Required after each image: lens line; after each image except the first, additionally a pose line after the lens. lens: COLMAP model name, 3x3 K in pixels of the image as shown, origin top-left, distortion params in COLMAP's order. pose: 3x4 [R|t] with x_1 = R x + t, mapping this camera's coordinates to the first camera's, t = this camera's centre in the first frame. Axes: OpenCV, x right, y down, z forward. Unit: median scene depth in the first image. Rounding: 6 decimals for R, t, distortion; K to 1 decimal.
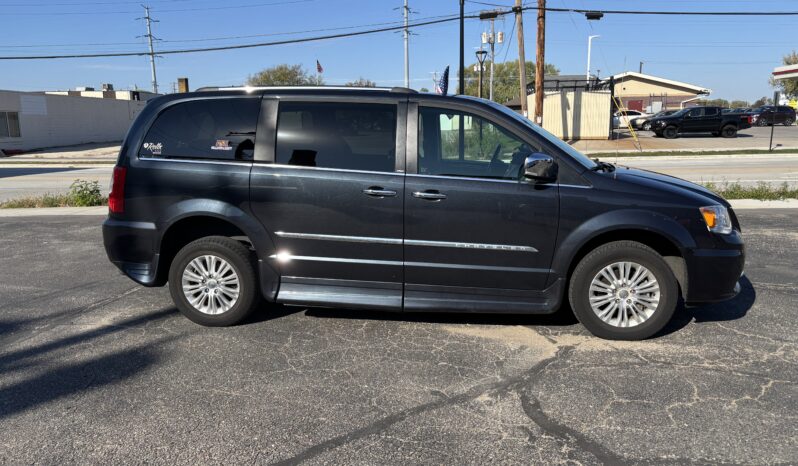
lens RADIAL K [[599.9, 0, 403.5], [0, 599.9, 230.2], [0, 0, 1]] dist [0.011365, -0.000191]
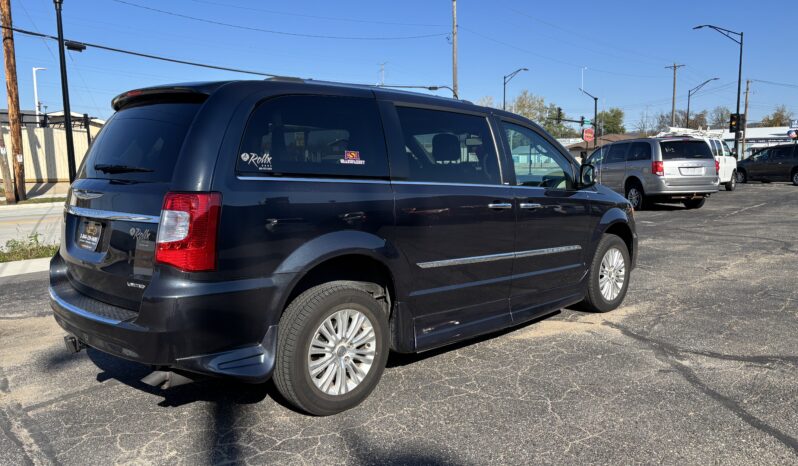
lens RADIAL K [[599.9, 0, 403.5], [0, 599.9, 230.2], [0, 0, 1]] dist [0.011365, -0.000191]
pose [[0.607728, -0.081004, 0.790003, -0.856420], [0.138000, 0.990421, -0.004606, -0.040597], [-0.782063, 0.111820, 0.613085, 0.508762]]
